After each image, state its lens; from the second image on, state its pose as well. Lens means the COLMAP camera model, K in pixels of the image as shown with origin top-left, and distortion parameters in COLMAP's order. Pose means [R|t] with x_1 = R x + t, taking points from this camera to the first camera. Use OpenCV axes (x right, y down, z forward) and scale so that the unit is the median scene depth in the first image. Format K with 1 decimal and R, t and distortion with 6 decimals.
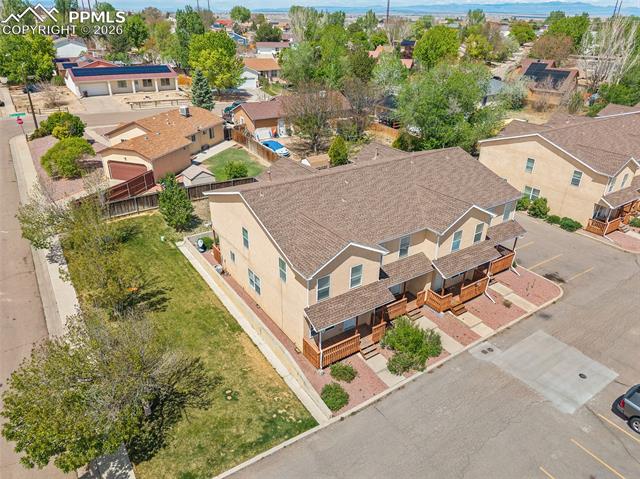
lens RADIAL K [[445.9, 0, 321.5], [0, 445.9, 226.5], [0, 0, 1]] dist [0.006013, 0.000330]
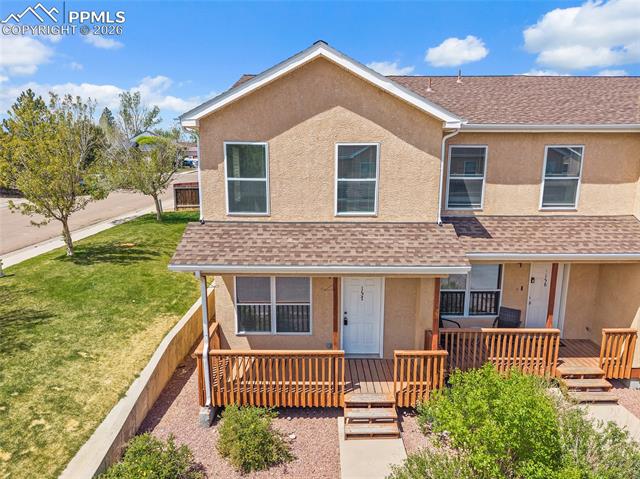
lens RADIAL K [[430.2, 0, 320.0], [0, 430.2, 239.5], [0, 0, 1]] dist [0.002089, -0.002611]
pose [[0.827025, 0.085458, -0.555632, 0.237216], [-0.226169, 0.955440, -0.189691, 0.217572], [0.514662, 0.282546, 0.809500, 0.673946]]
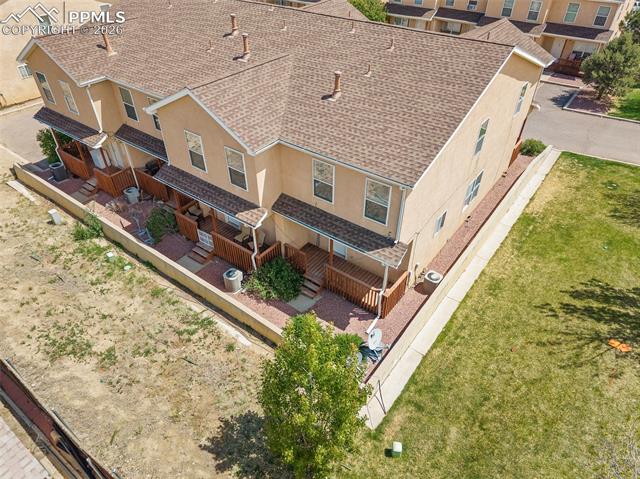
lens RADIAL K [[433.7, 0, 320.0], [0, 433.7, 239.5], [0, 0, 1]] dist [0.000911, -0.002002]
pose [[-0.324226, -0.608293, 0.724470, -0.652605], [0.397260, 0.607485, 0.687856, -0.404350], [-0.858523, 0.510824, 0.044688, 1.336510]]
